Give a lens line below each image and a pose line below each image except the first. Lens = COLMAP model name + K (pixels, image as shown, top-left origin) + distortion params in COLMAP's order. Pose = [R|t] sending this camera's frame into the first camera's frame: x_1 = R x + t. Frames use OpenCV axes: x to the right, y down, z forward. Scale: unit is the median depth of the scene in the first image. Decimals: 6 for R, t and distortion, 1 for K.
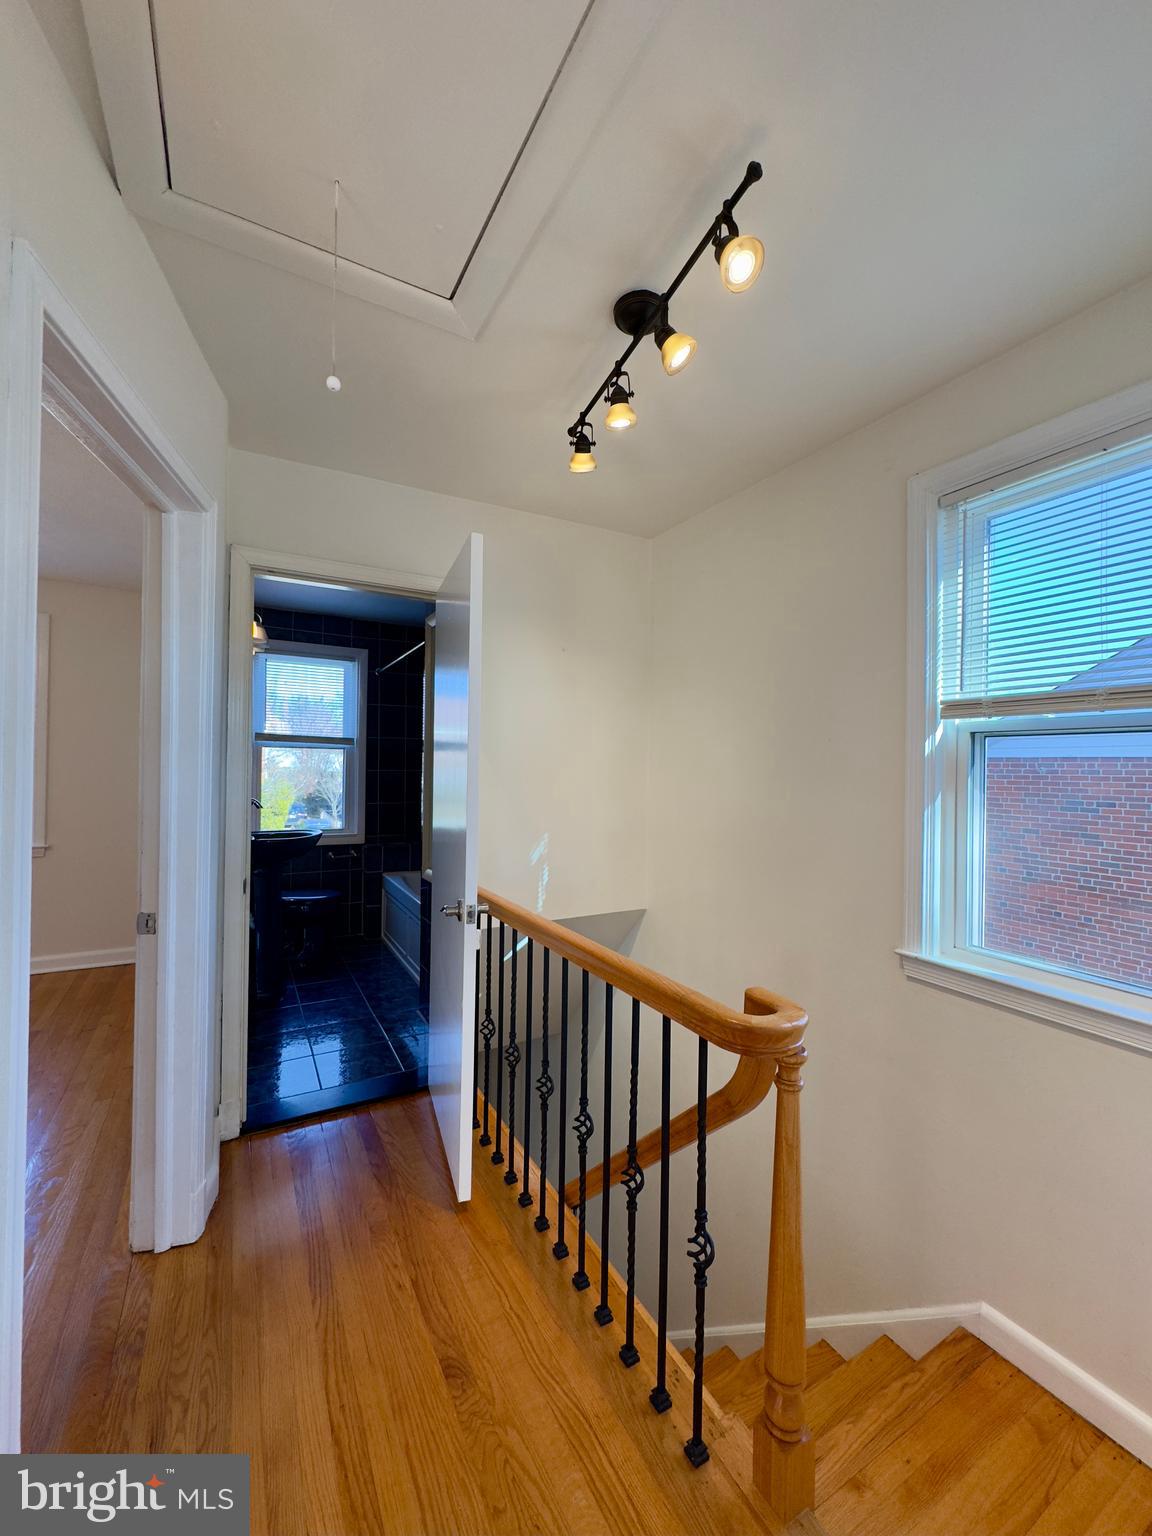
lens RADIAL K [[613.7, 0, 572.5], [0, 613.7, 770.0], [0, 0, 1]] dist [-0.002333, -0.000292]
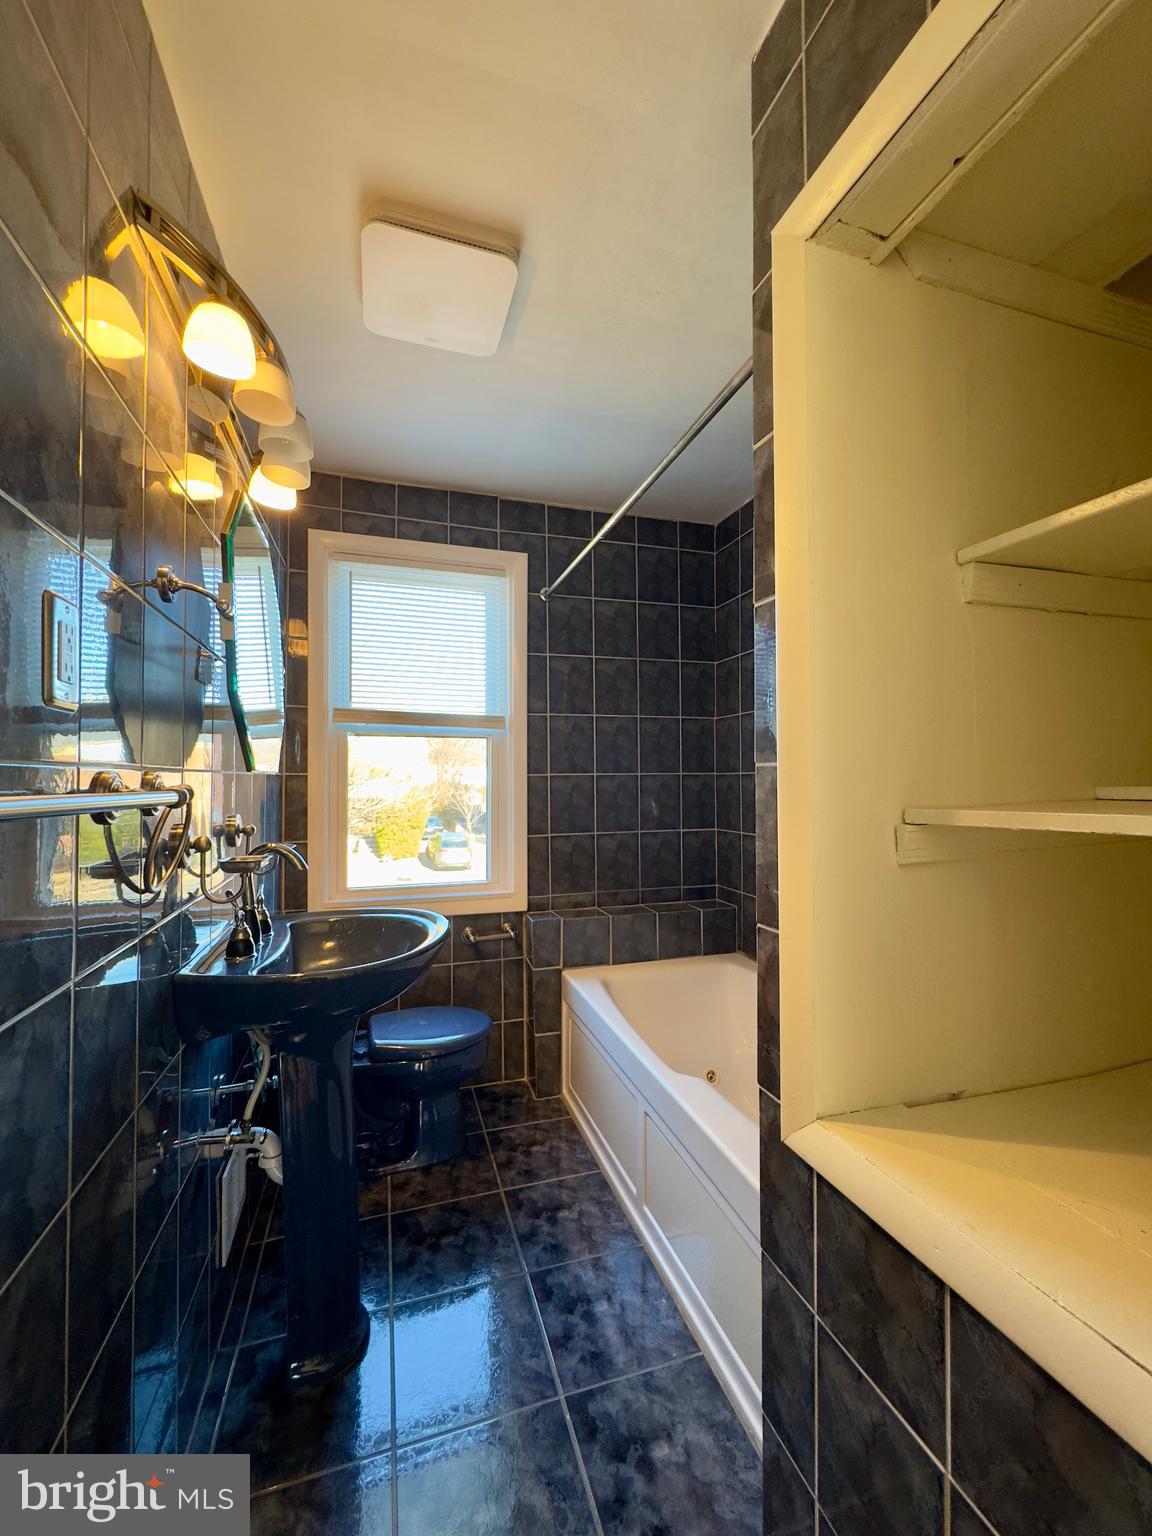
lens RADIAL K [[613.7, 0, 573.7], [0, 613.7, 771.7], [0, 0, 1]] dist [-0.002333, -0.000292]
pose [[0.979900, -0.016628, -0.198797, -0.188035], [0.013767, 0.999781, -0.015766, 0.008018], [0.199015, 0.012712, 0.979914, 0.476384]]
